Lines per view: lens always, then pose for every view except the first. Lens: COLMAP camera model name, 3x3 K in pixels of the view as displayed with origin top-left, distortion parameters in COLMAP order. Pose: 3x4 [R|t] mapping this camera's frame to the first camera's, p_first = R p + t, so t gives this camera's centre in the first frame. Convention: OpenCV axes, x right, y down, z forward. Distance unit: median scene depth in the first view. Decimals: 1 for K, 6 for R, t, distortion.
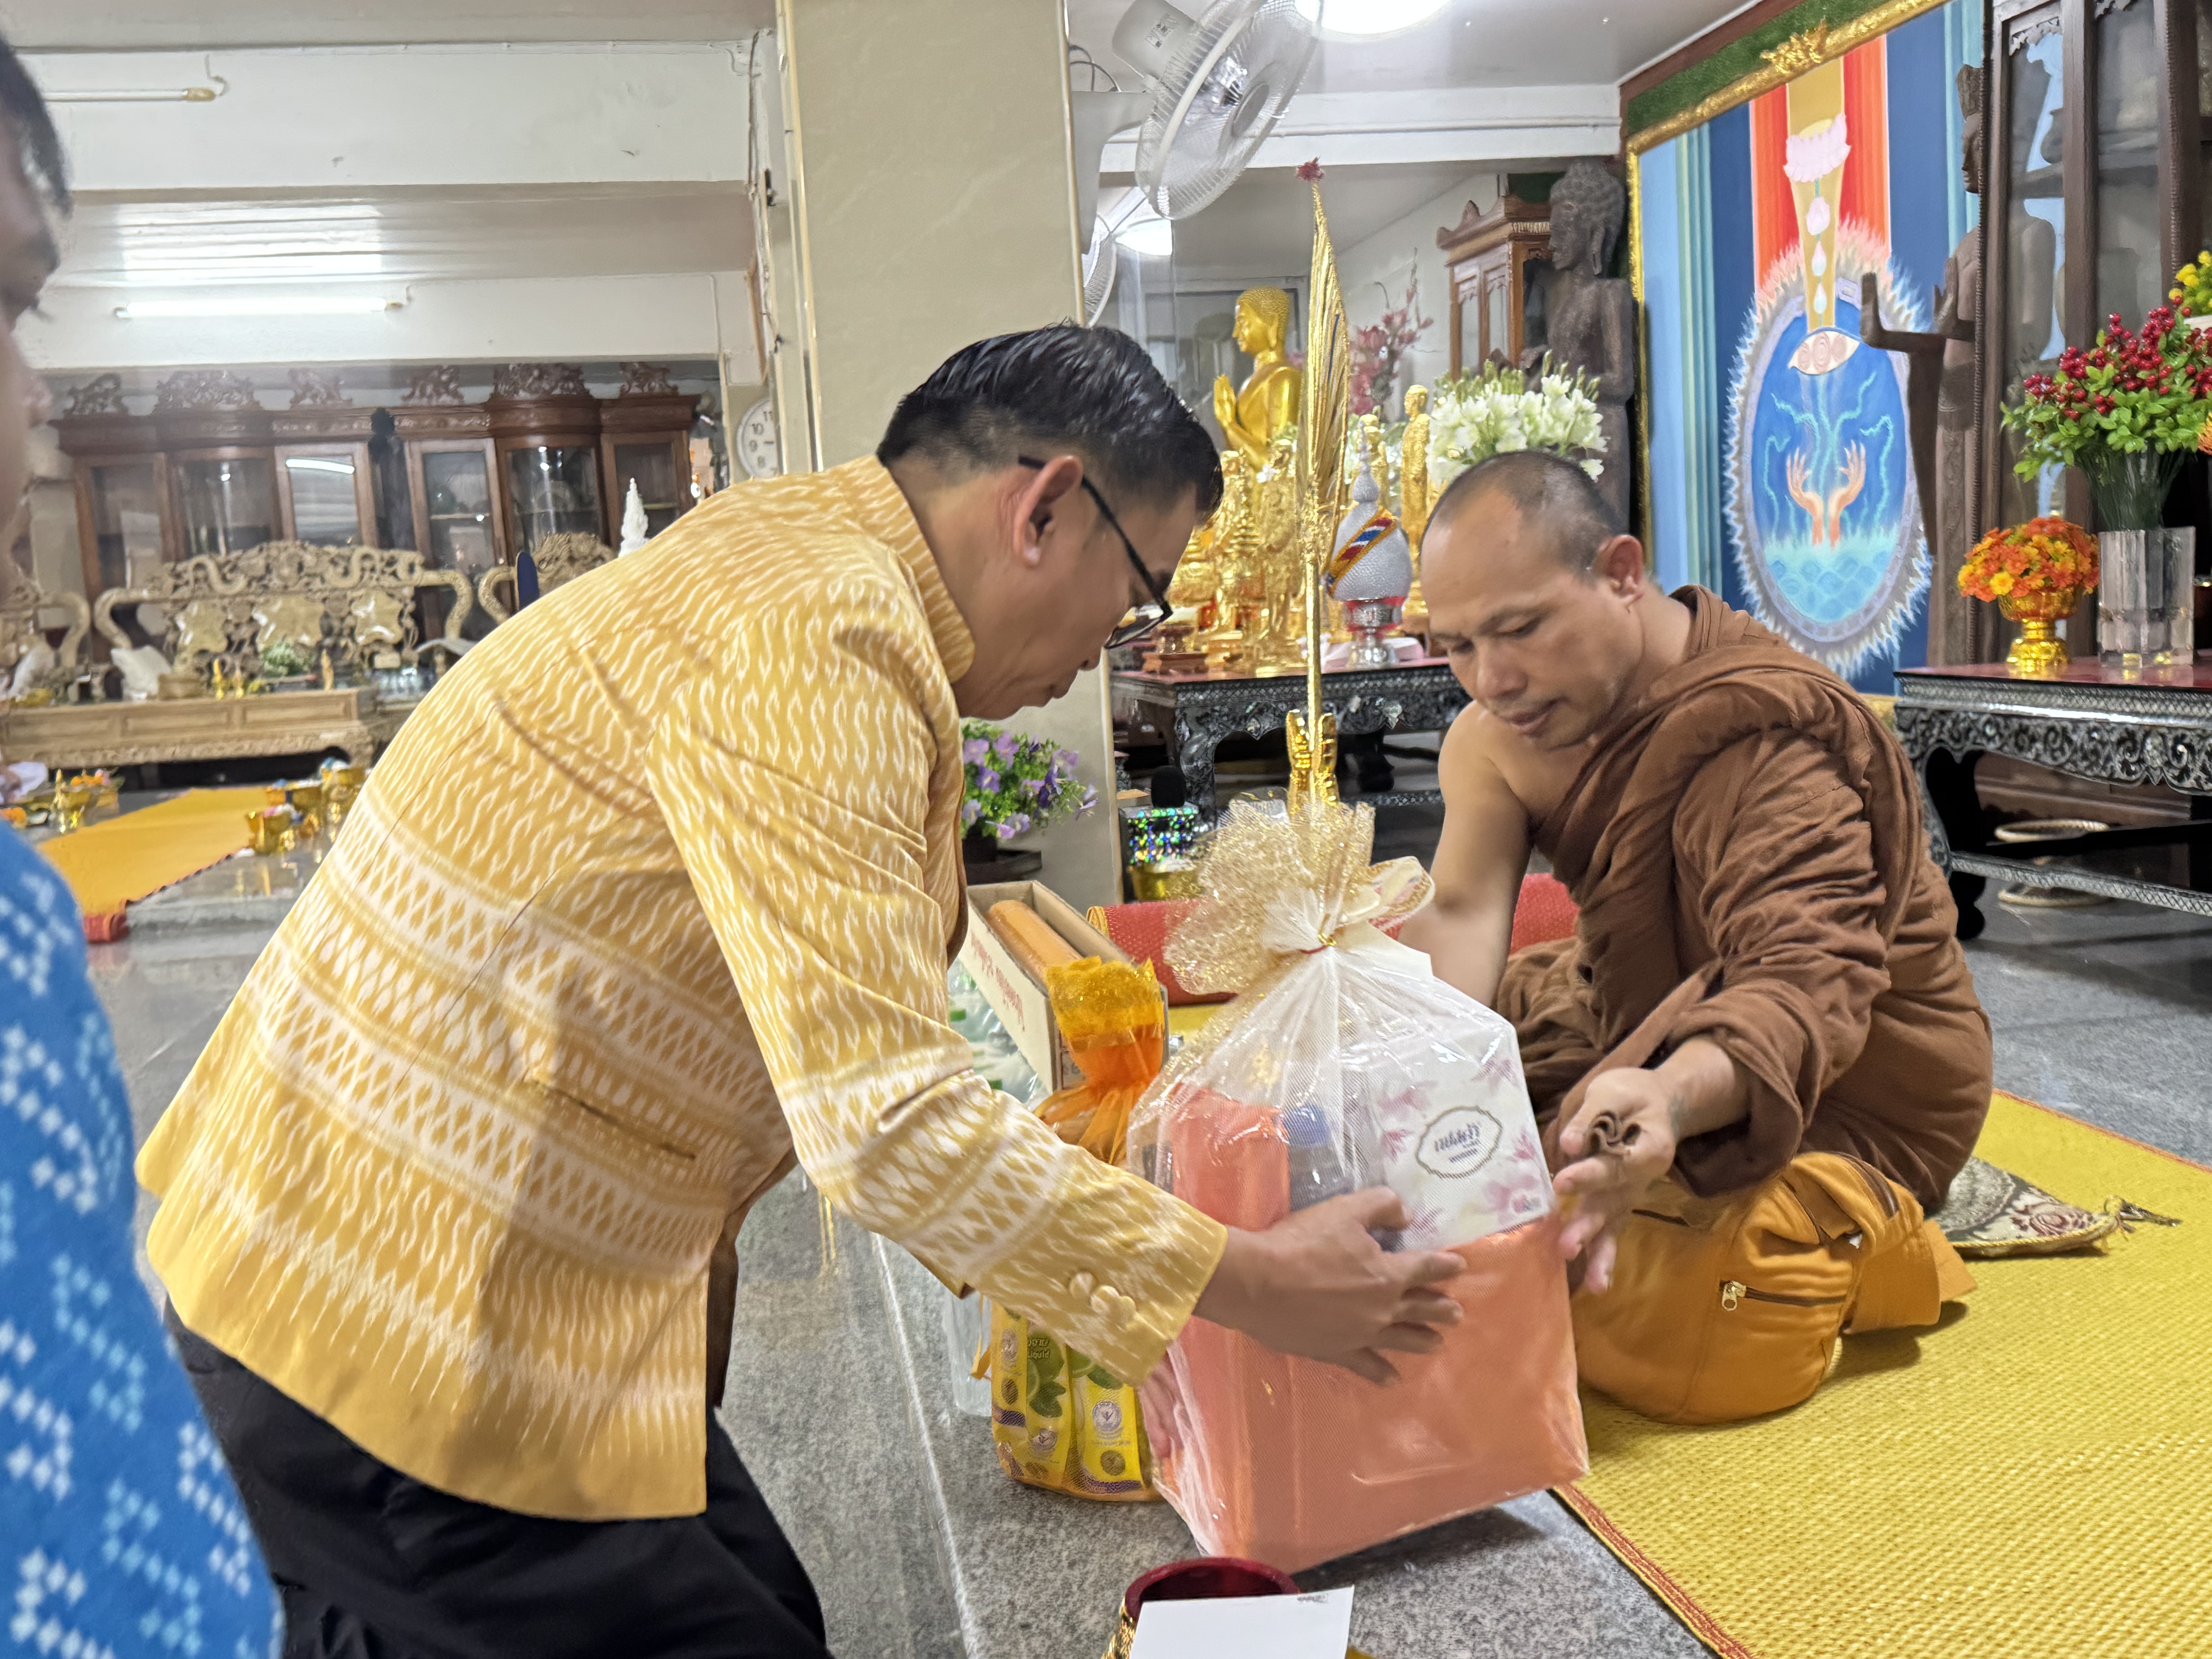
lens RADIAL K [[2239.9, 0, 1106.0], [0, 2239.9, 832.5], [0, 0, 1]] dist [0.021068, 0.000000]
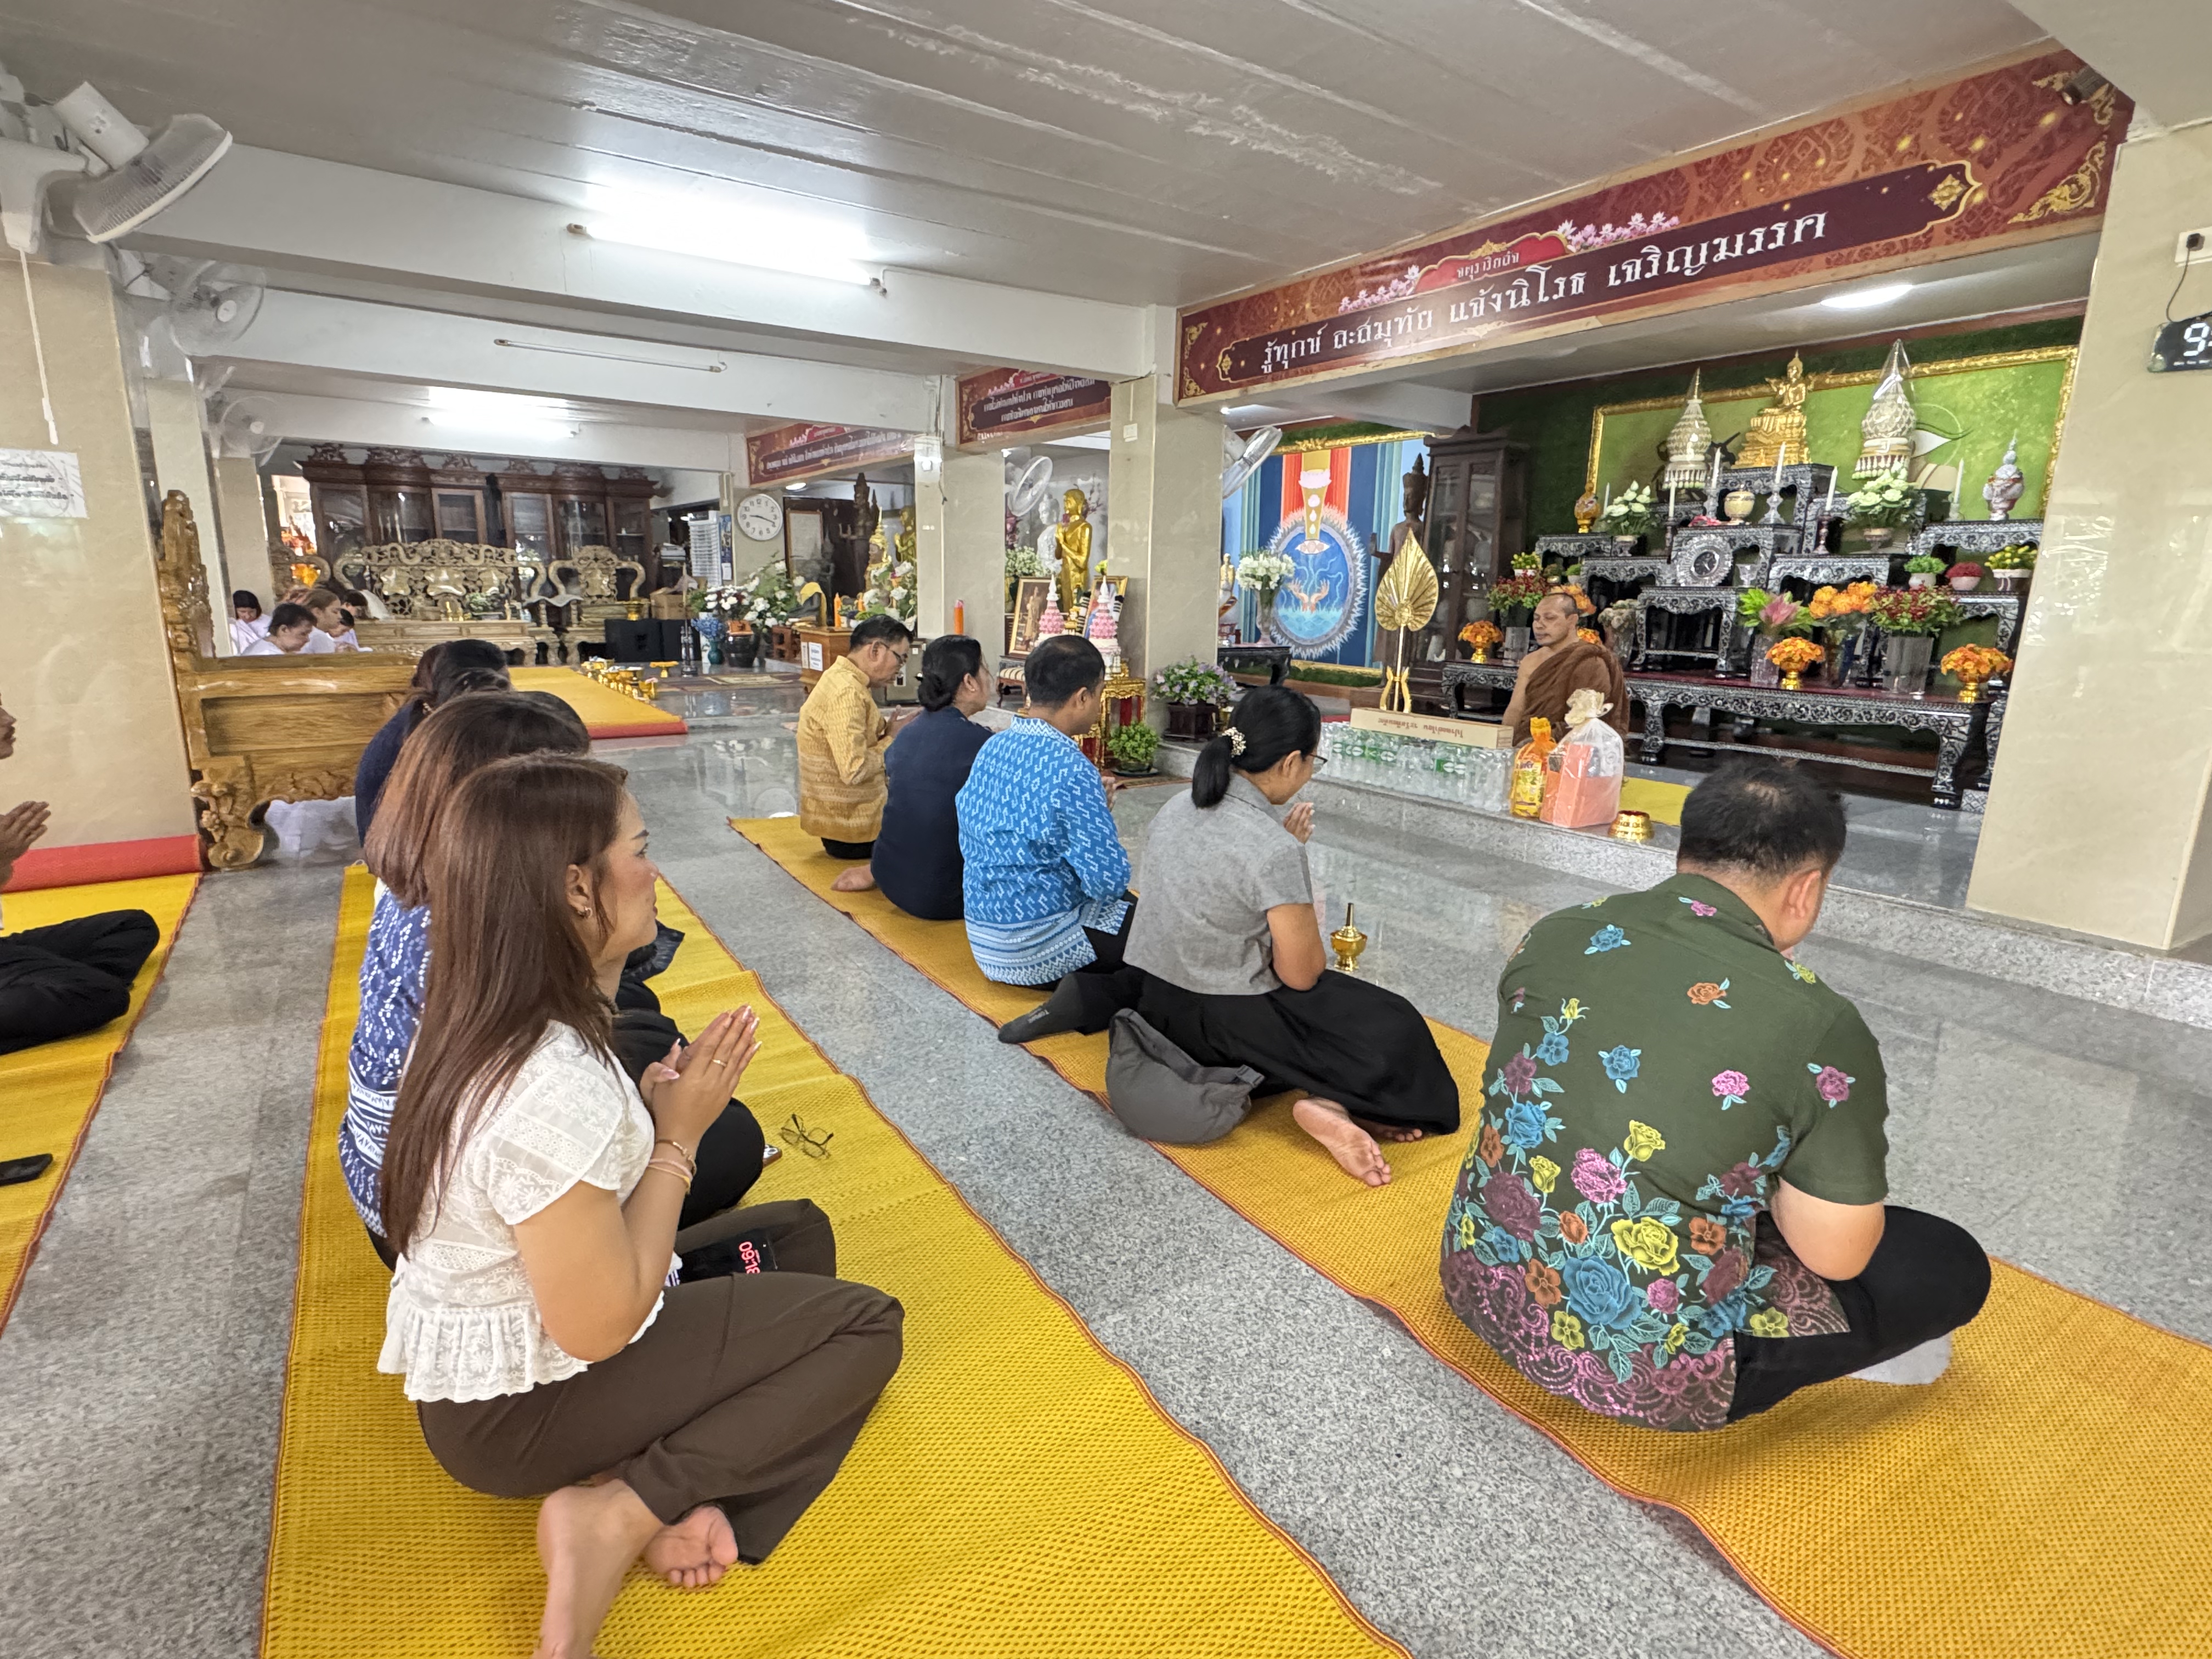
lens RADIAL K [[1103.1, 0, 1106.1], [0, 1103.1, 826.1], [0, 0, 1]] dist [-0.000959, 0.000059]
pose [[0.910925, -0.016311, 0.412249, -0.290995], [-0.025577, 0.995064, 0.095886, 0.011891], [-0.411778, -0.097889, 0.906011, -0.135709]]
